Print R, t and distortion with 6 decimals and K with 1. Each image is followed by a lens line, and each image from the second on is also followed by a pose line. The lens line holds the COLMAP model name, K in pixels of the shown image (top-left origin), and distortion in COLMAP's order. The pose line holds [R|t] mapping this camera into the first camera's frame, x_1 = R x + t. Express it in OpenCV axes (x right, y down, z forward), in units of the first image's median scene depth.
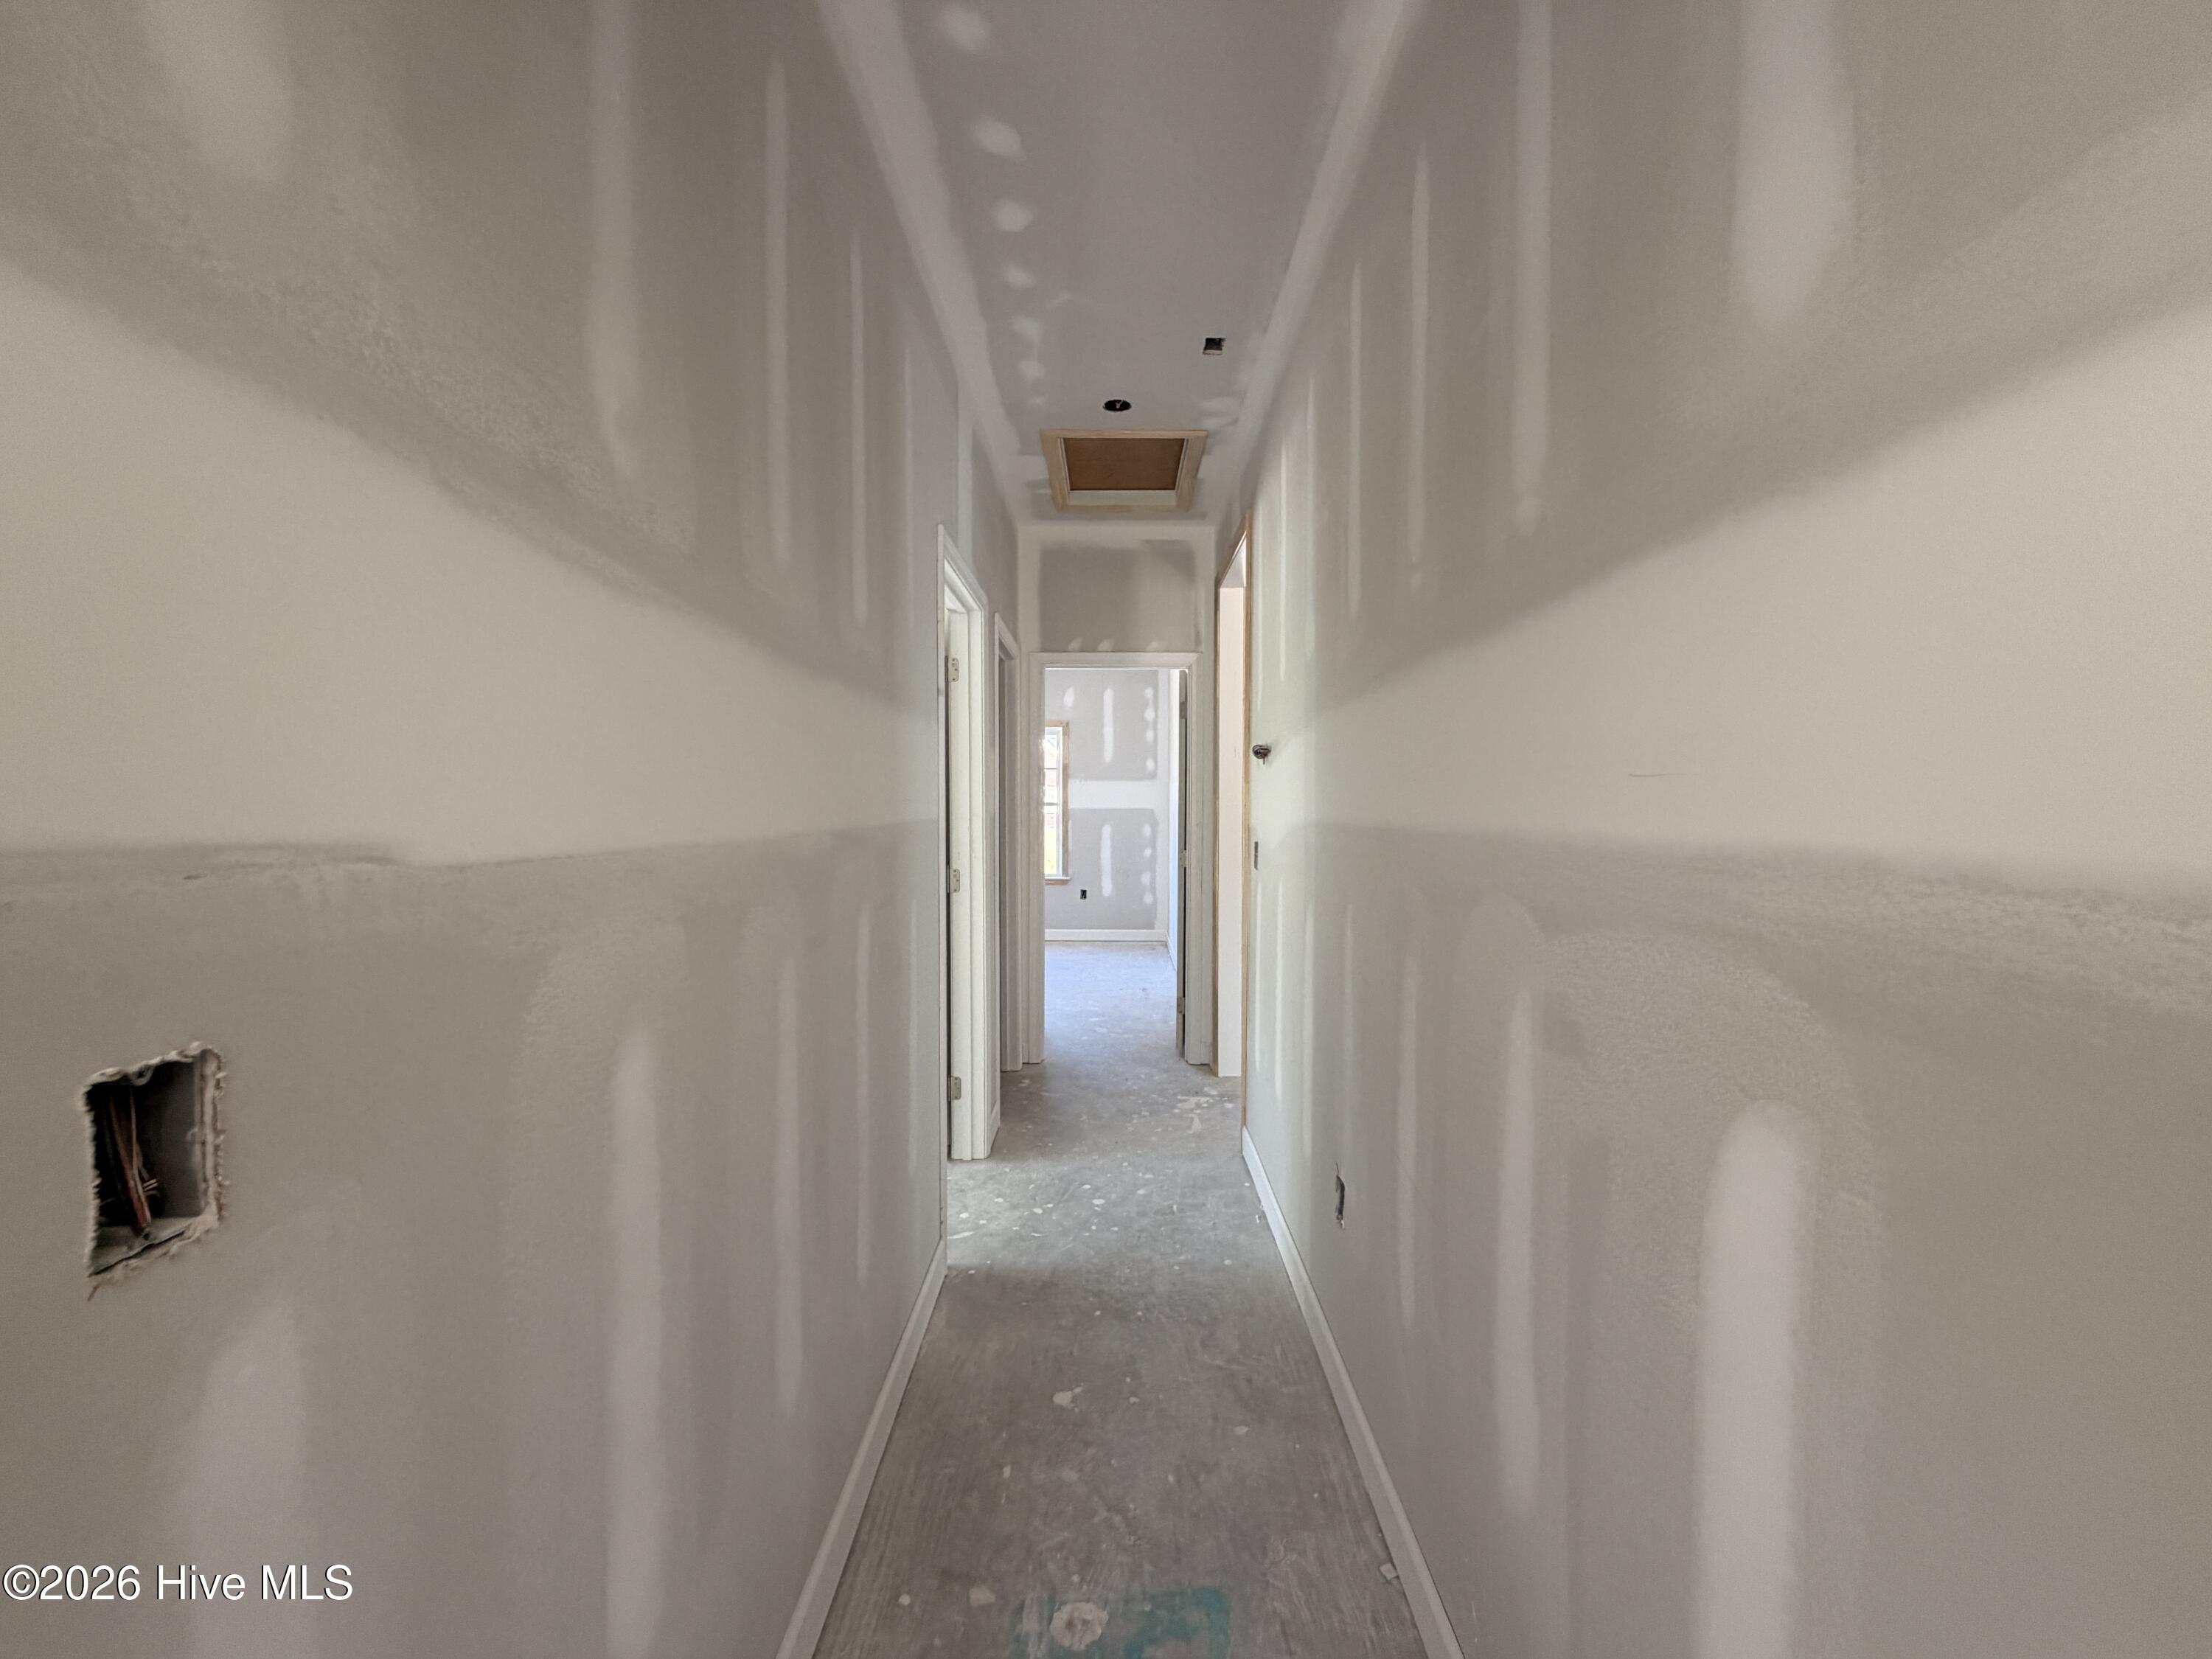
lens RADIAL K [[885.5, 0, 1100.1], [0, 885.5, 828.9], [0, 0, 1]] dist [0.000589, 0.000239]
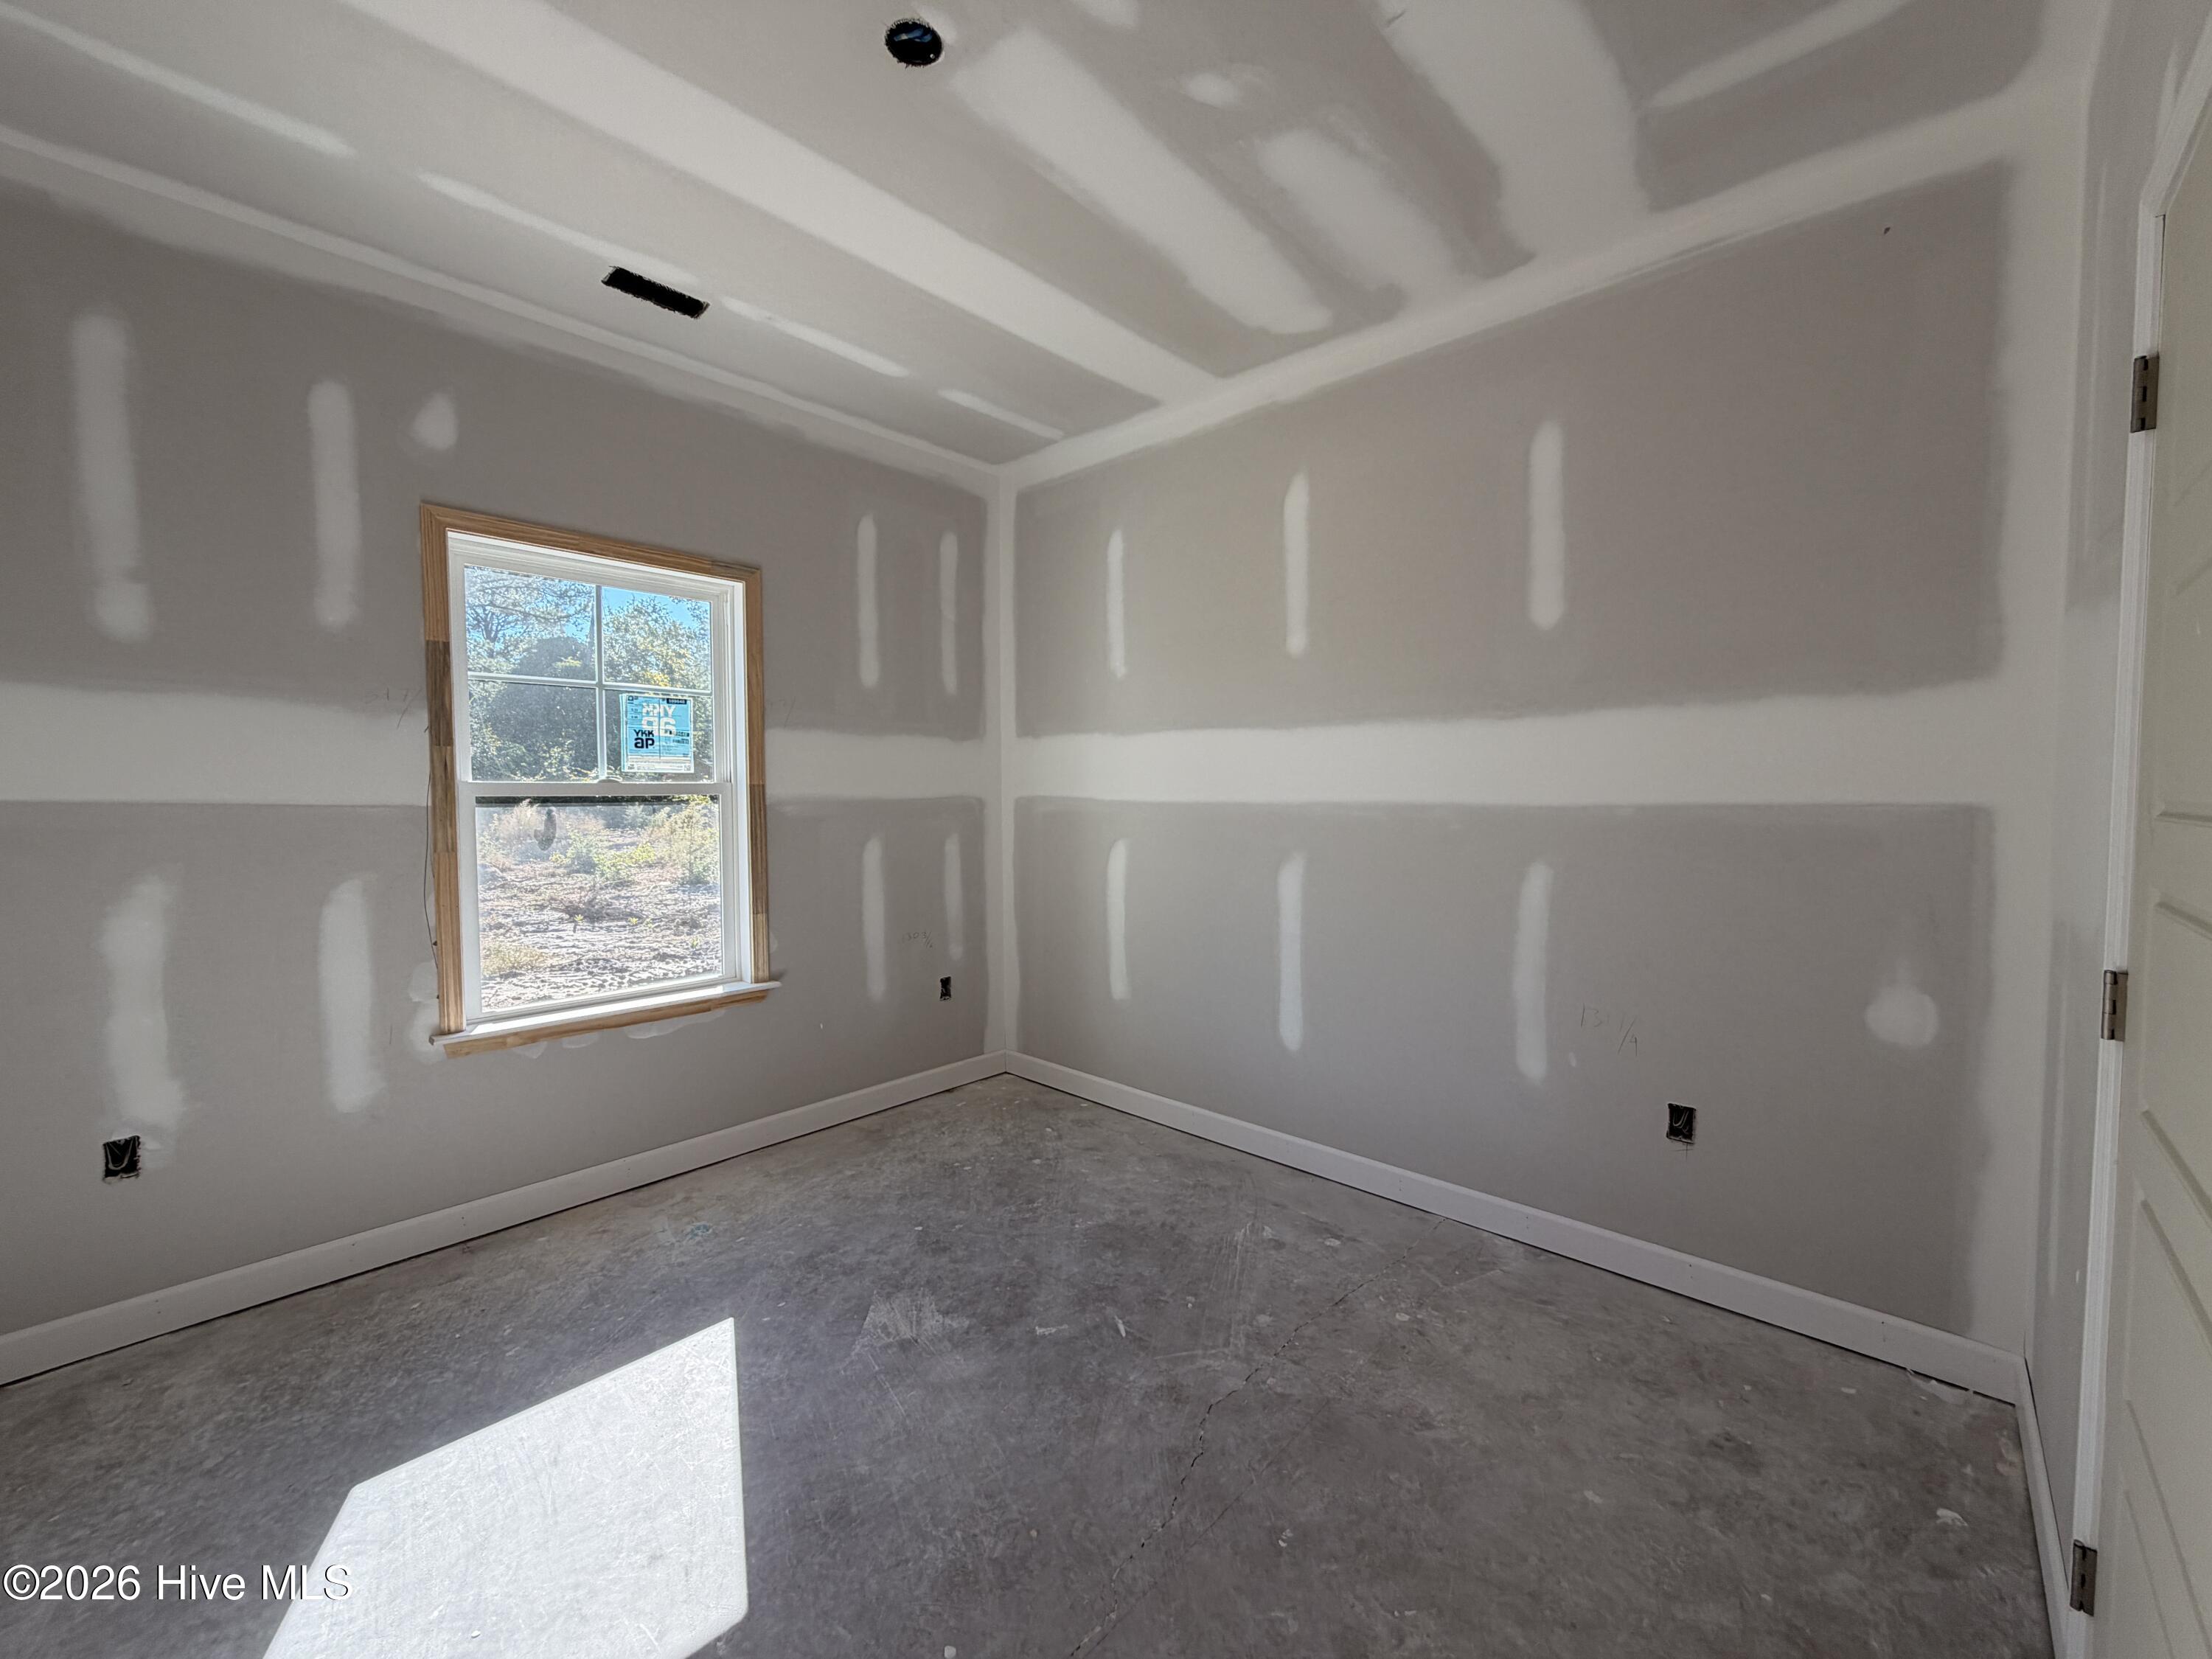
lens RADIAL K [[885.5, 0, 1100.1], [0, 885.5, 828.9], [0, 0, 1]] dist [0.000589, 0.000239]
pose [[0.663730, -0.036921, 0.747060, -0.234959], [0.018116, 0.999281, 0.033291, -0.022237], [-0.747753, -0.008562, 0.663922, 0.637143]]
